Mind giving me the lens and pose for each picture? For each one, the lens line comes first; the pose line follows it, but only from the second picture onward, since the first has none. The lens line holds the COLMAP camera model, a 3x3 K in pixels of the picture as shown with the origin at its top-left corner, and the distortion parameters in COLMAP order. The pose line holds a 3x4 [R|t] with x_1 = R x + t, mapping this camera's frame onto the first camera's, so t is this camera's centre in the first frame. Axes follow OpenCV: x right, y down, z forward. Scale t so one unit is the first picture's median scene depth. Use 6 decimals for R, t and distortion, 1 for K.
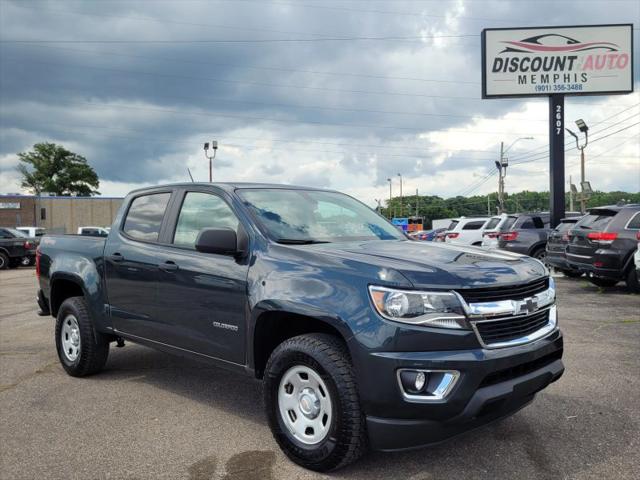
lens RADIAL K [[575.7, 0, 320.0], [0, 575.7, 240.0], [0, 0, 1]] dist [0.025265, 0.009308]
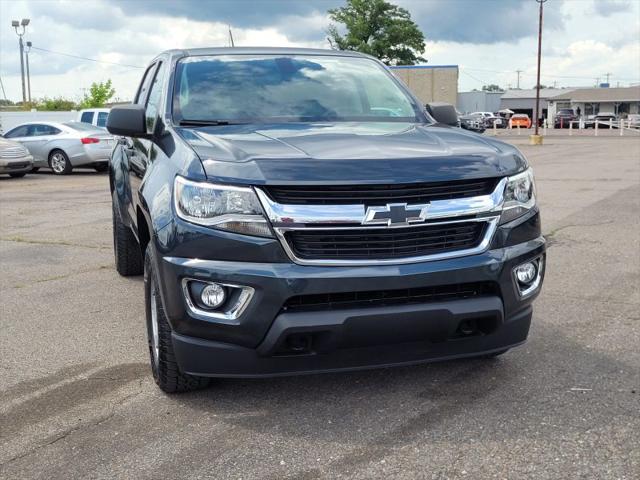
lens RADIAL K [[829.2, 0, 342.1], [0, 829.2, 240.8], [0, 0, 1]] dist [0.030533, 0.020511]
pose [[0.886174, 0.071190, -0.457851, 0.685185], [-0.007669, 0.990245, 0.139126, 0.003160], [0.463289, -0.119778, 0.878075, 0.052544]]
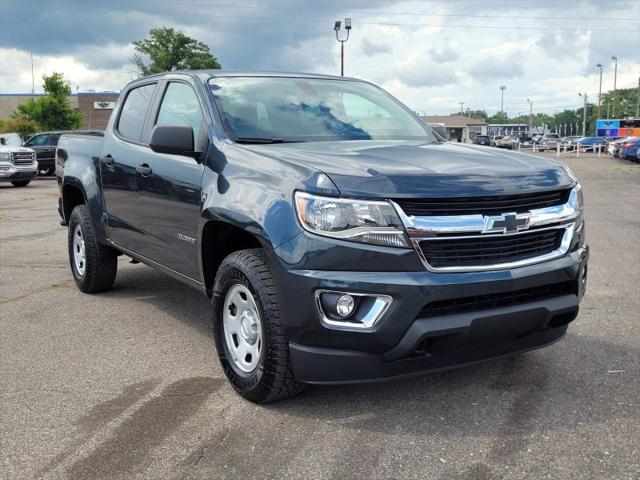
lens RADIAL K [[739.2, 0, 328.7], [0, 739.2, 238.6], [0, 0, 1]] dist [0.032470, 0.011642]
pose [[0.972534, 0.036480, -0.229885, 0.313153], [-0.008662, 0.992630, 0.120874, 0.013316], [0.232600, -0.115563, 0.965682, -0.030927]]
